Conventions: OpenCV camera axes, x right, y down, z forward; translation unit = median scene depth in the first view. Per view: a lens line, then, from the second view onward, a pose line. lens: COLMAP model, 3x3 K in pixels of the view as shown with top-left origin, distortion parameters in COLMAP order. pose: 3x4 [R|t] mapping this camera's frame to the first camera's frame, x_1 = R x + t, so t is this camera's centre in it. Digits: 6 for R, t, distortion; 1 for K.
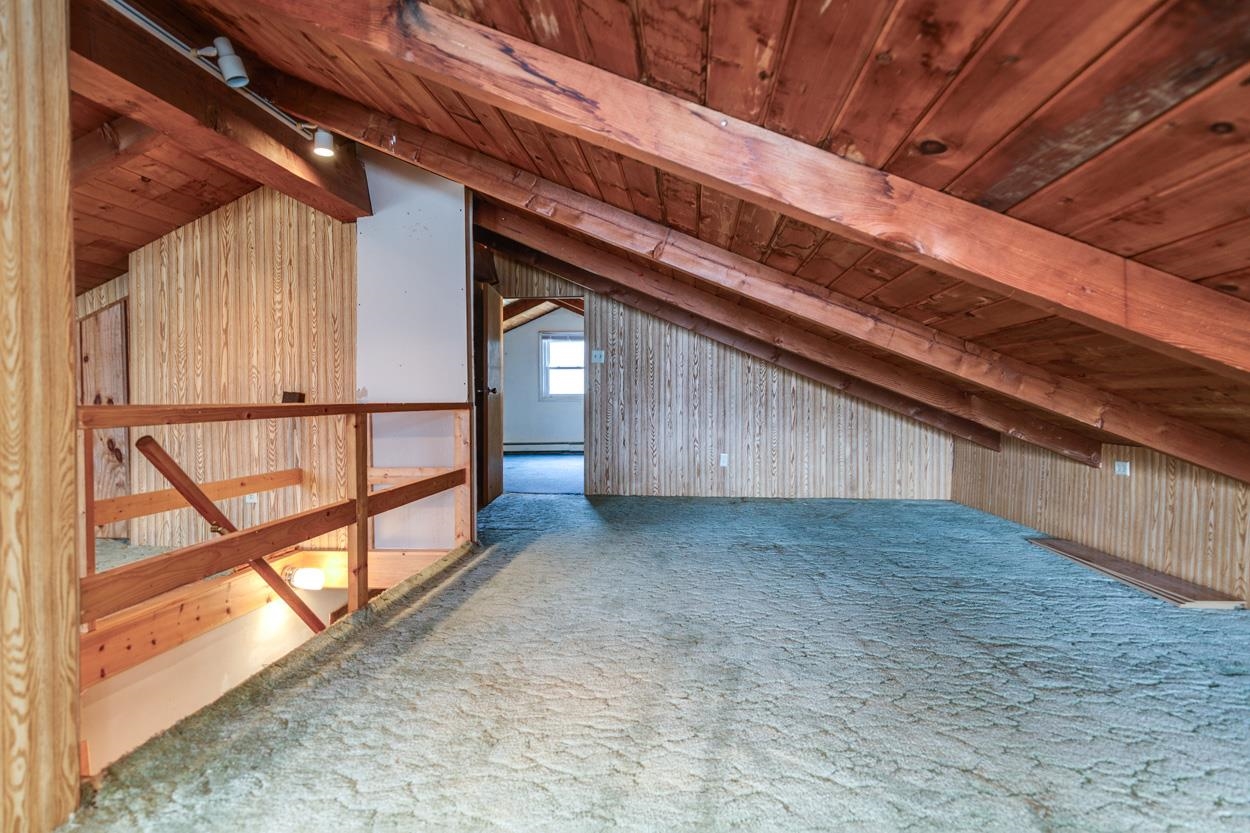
lens RADIAL K [[683.4, 0, 632.3], [0, 683.4, 419.3], [0, 0, 1]] dist [0.005041, -0.001074]
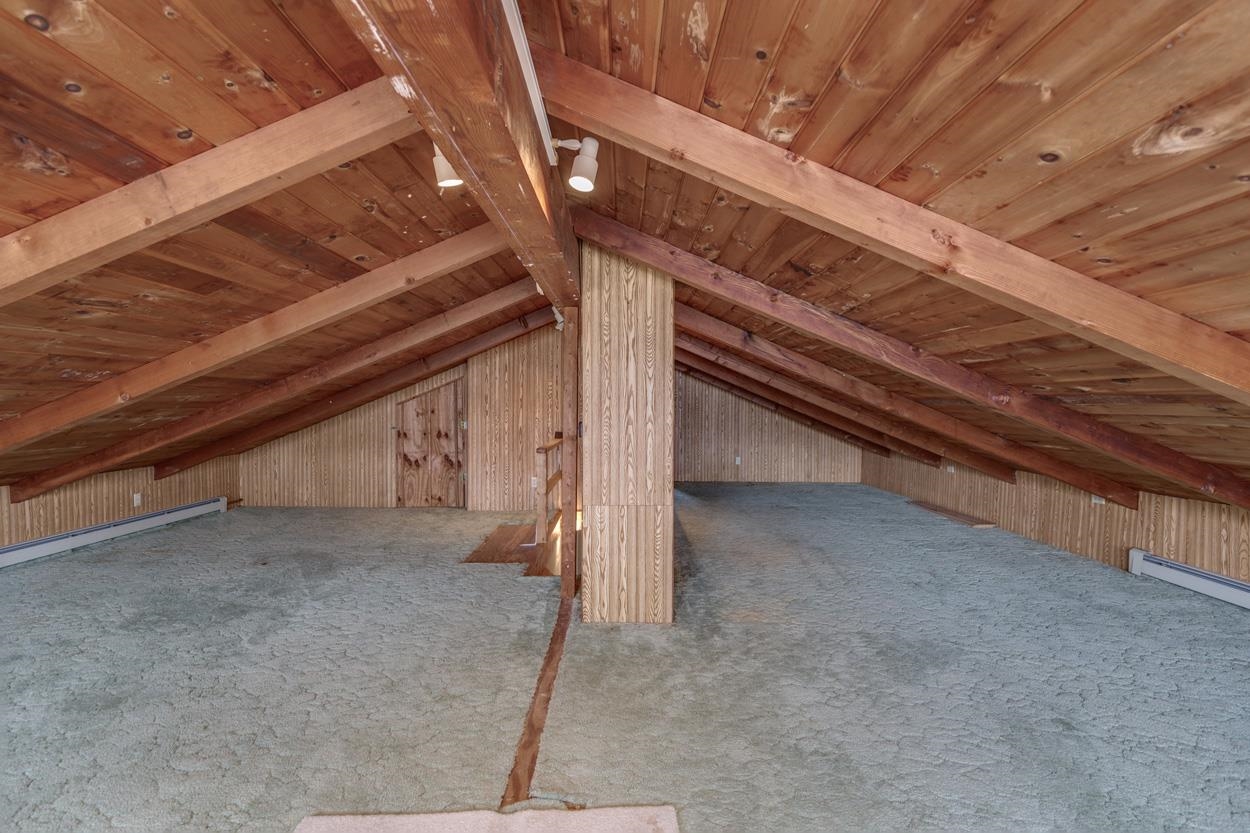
lens RADIAL K [[569.0, 0, 620.1], [0, 569.0, 414.3], [0, 0, 1]] dist [0.012883, -0.002675]
pose [[0.994220, 0.004797, 0.107255, -0.483385], [-0.005060, 0.999985, 0.002180, -0.092311], [-0.107243, -0.002710, 0.994229, -0.640040]]
